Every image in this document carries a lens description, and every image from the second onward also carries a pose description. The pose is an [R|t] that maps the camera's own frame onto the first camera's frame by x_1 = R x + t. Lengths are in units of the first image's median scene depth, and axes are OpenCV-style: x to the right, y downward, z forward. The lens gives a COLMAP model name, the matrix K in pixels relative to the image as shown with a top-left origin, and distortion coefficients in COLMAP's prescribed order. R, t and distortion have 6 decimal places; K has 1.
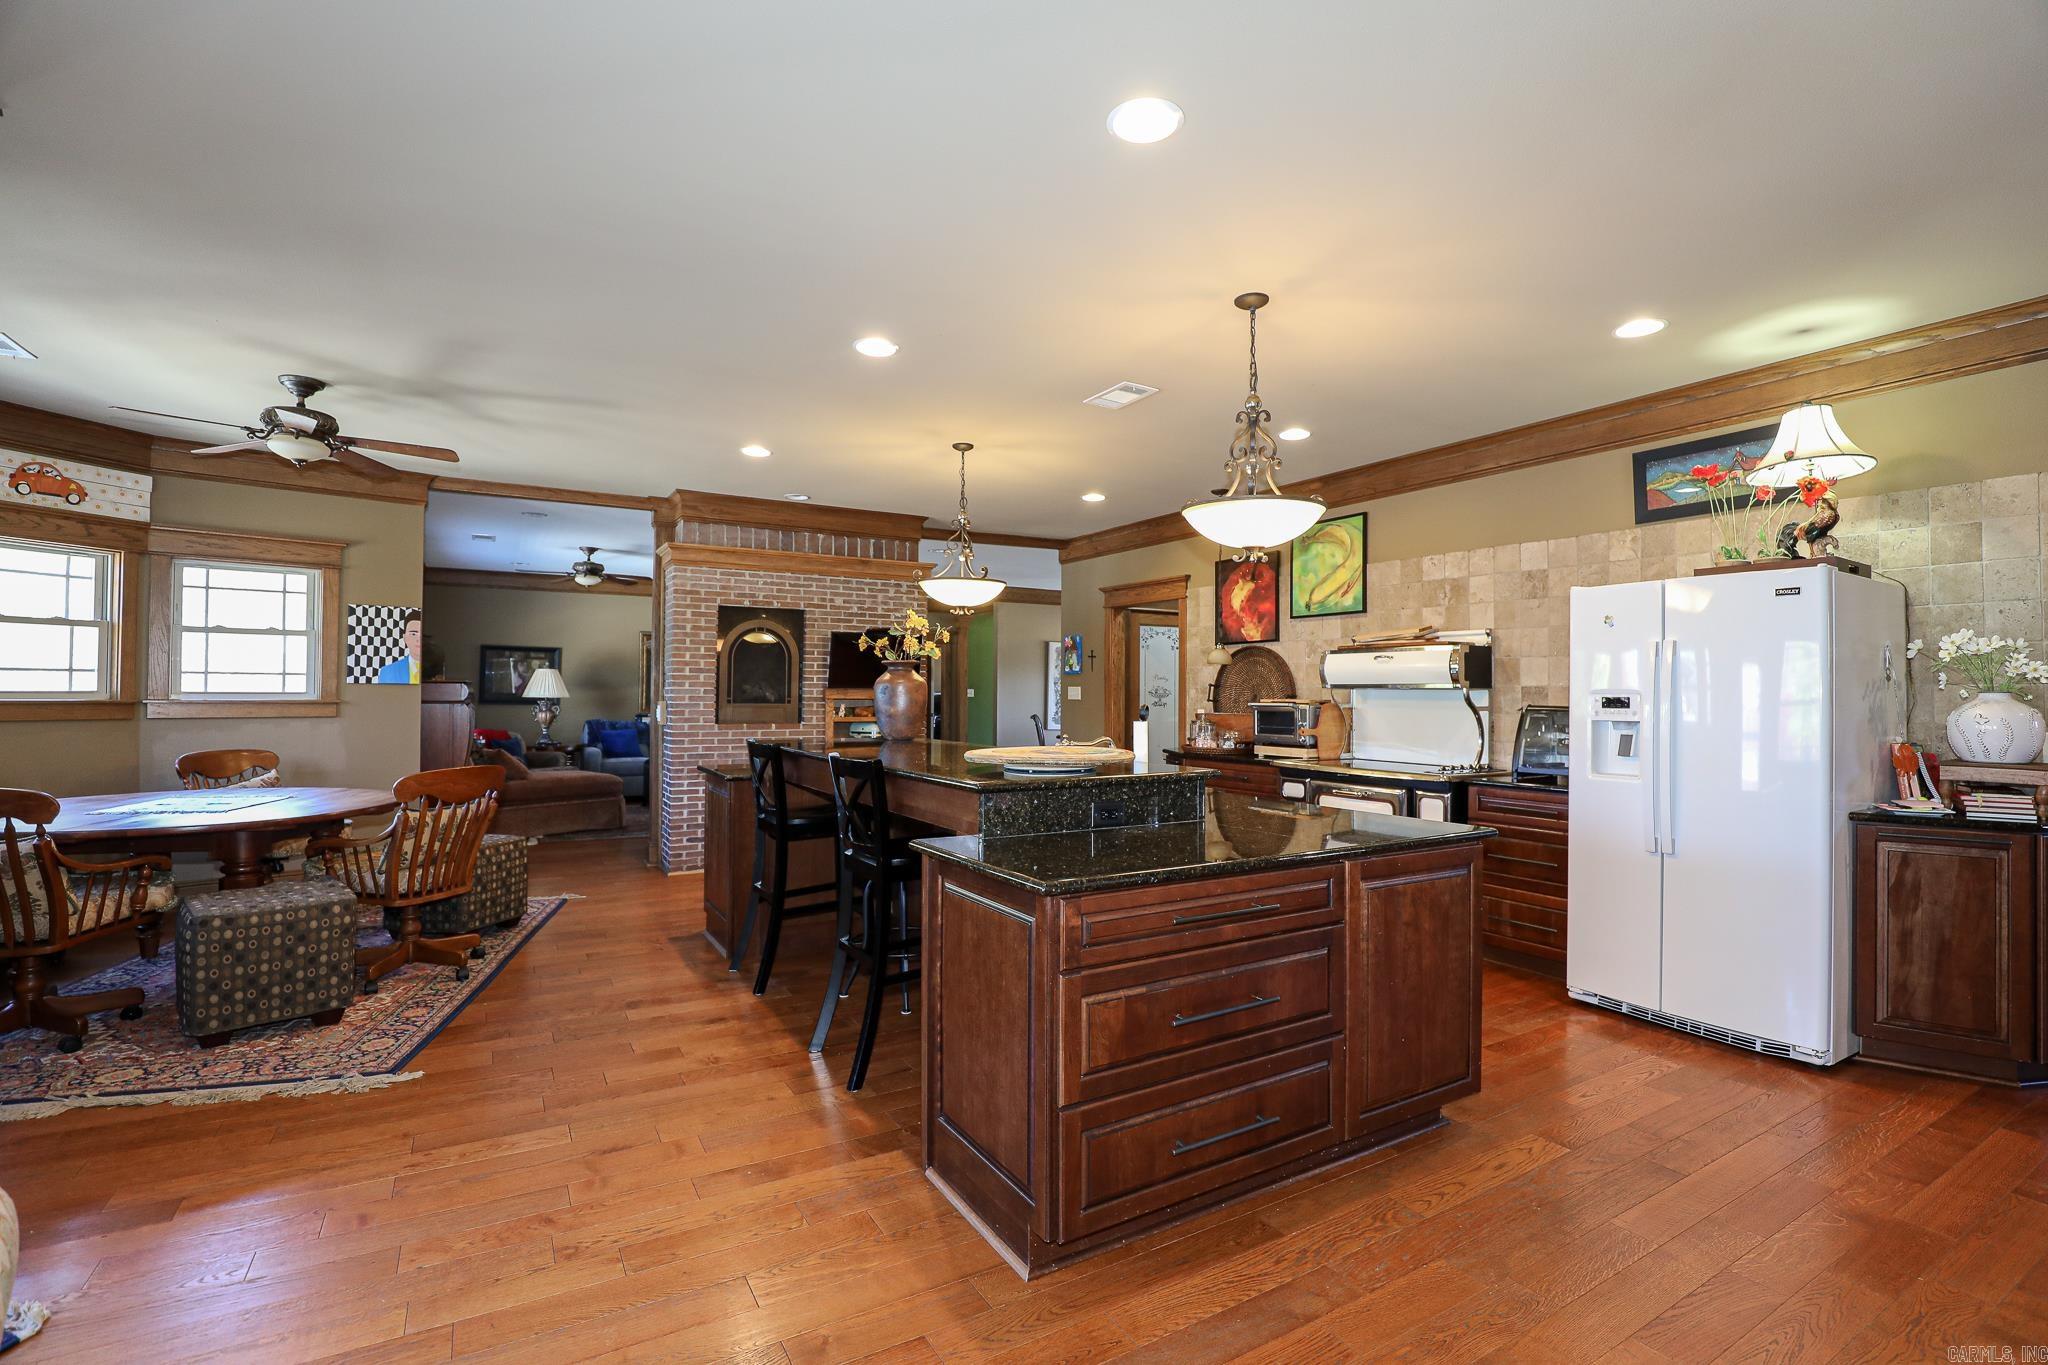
lens RADIAL K [[934.0, 0, 1040.6], [0, 934.0, 680.9], [0, 0, 1]] dist [-0.034865, 0.006958]
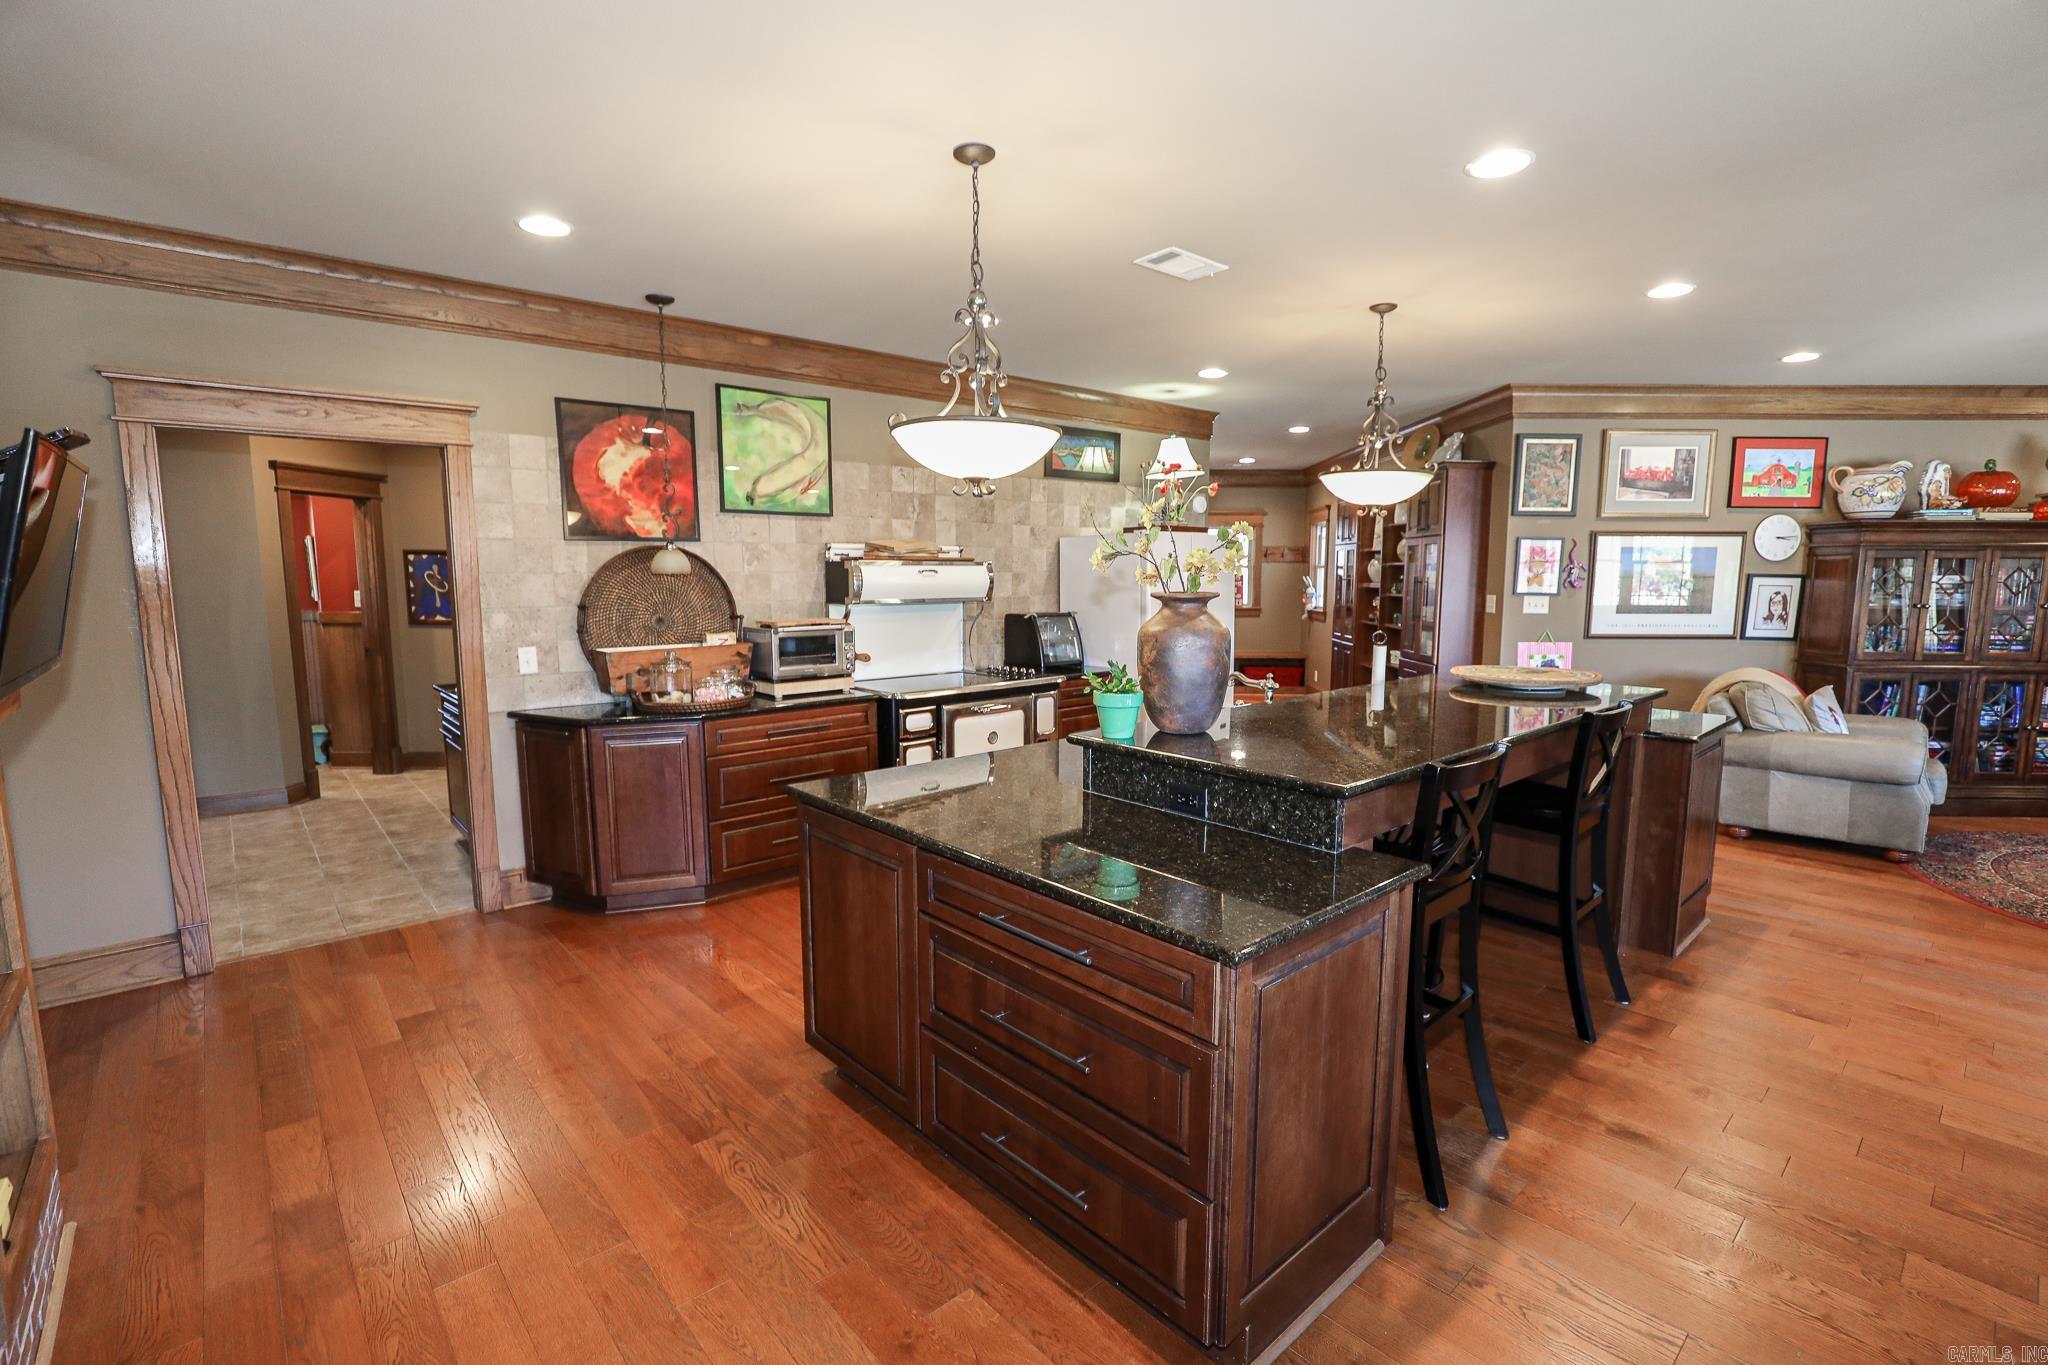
lens RADIAL K [[934.0, 0, 1029.1], [0, 934.0, 678.0], [0, 0, 1]] dist [-0.034865, 0.006958]
pose [[-0.184842, -0.118393, 0.975611, -0.559195], [-0.013253, 0.992927, 0.117983, -0.028083], [-0.982679, 0.008879, -0.185104, 0.976564]]
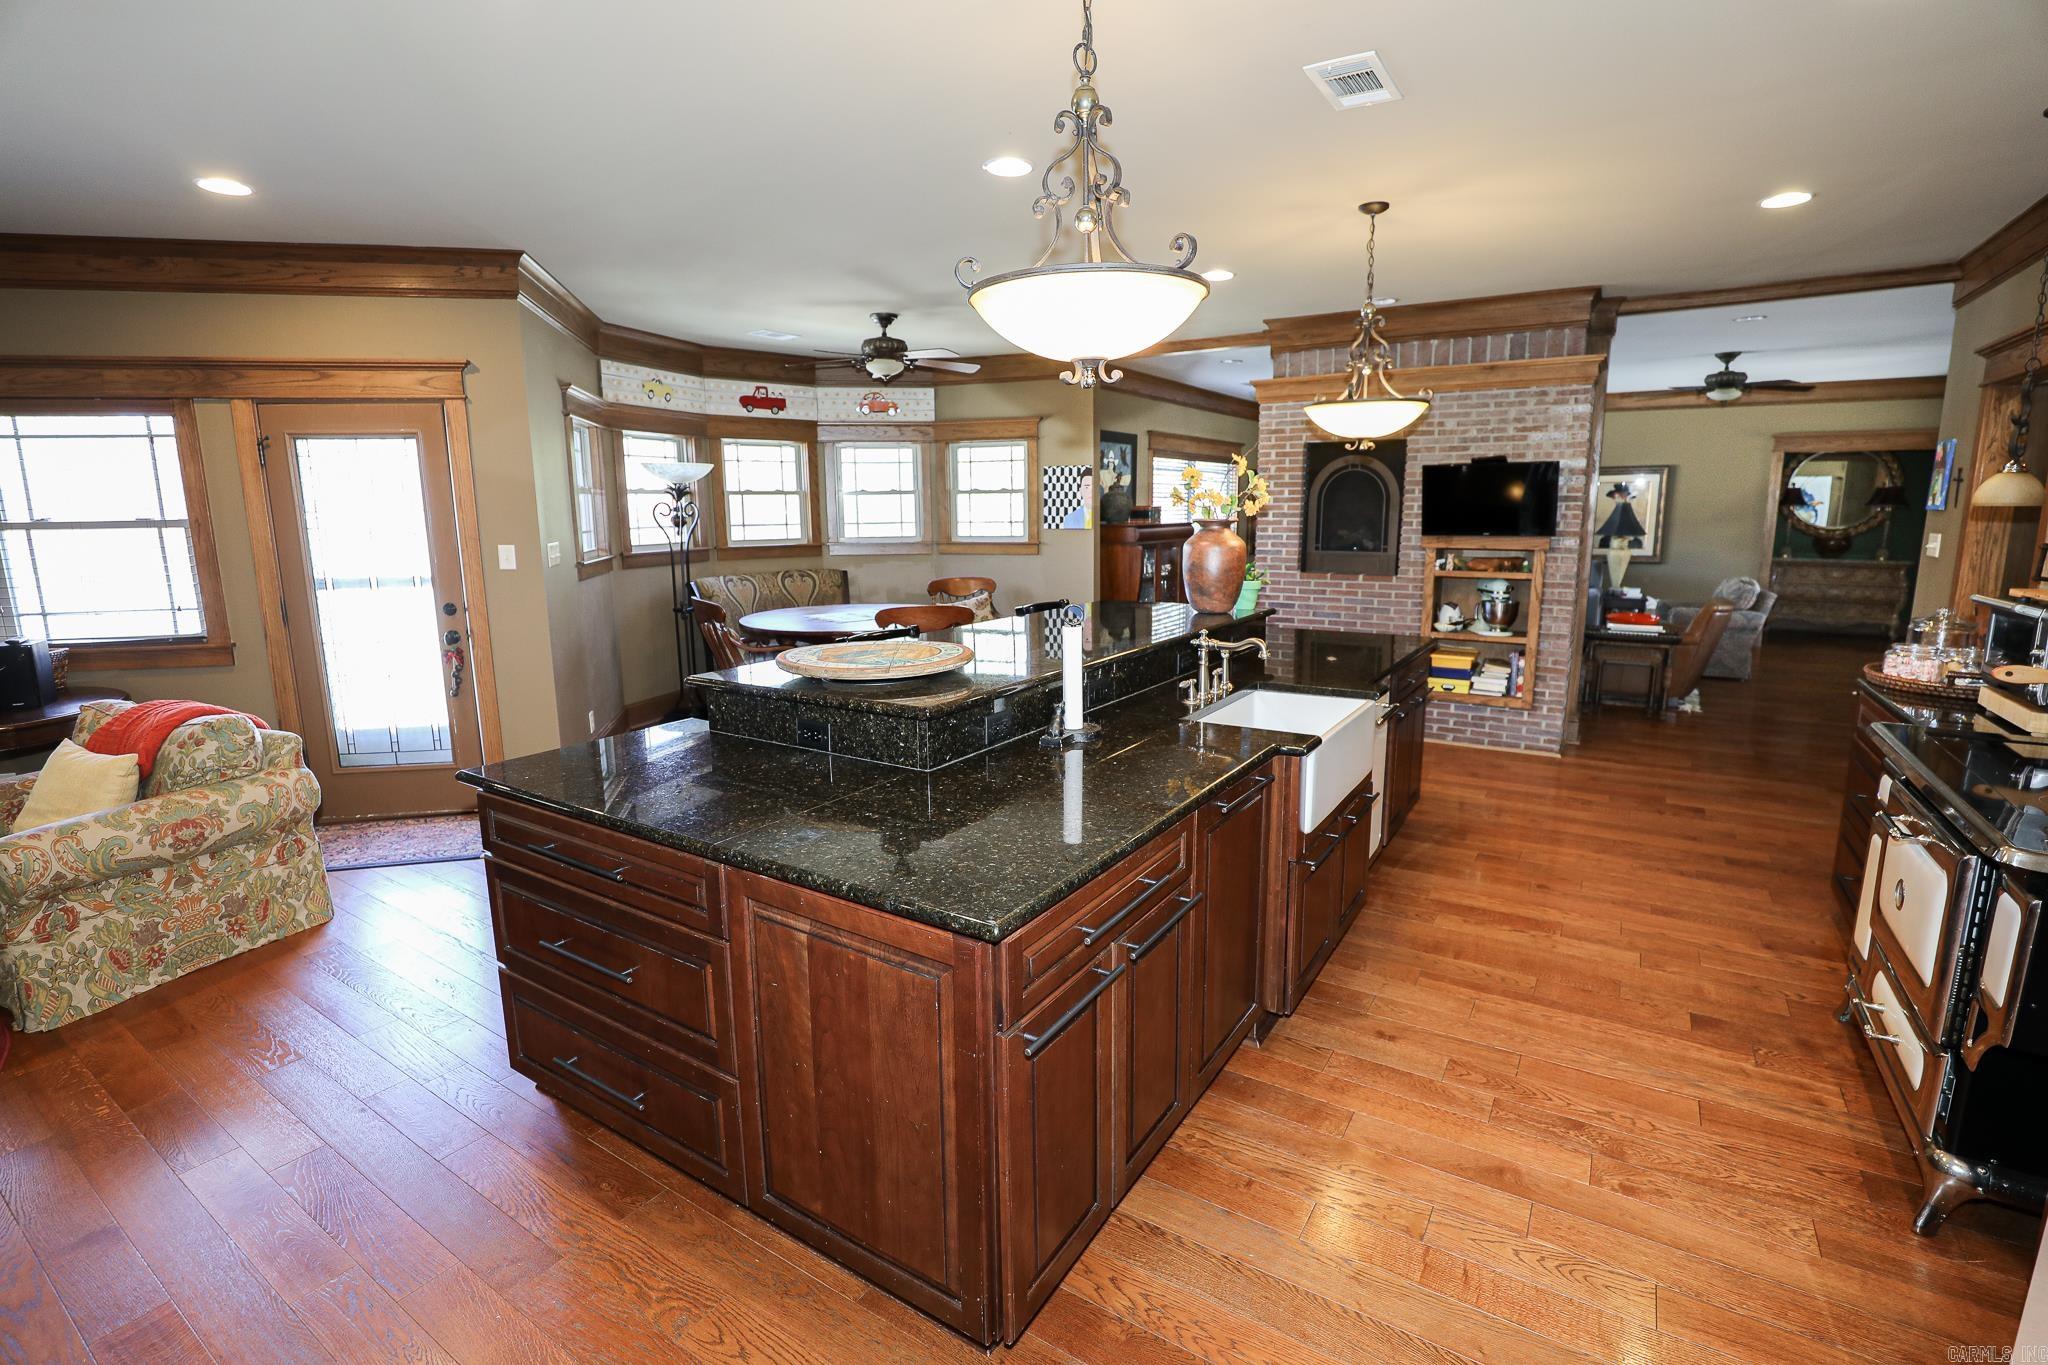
lens RADIAL K [[934.0, 0, 1038.9], [0, 934.0, 677.8], [0, 0, 1]] dist [-0.034865, 0.006958]
pose [[0.448992, 0.150470, -0.880775, 0.436437], [0.021444, 0.983620, 0.178972, -0.026517], [0.893278, -0.099245, 0.438411, 0.392034]]
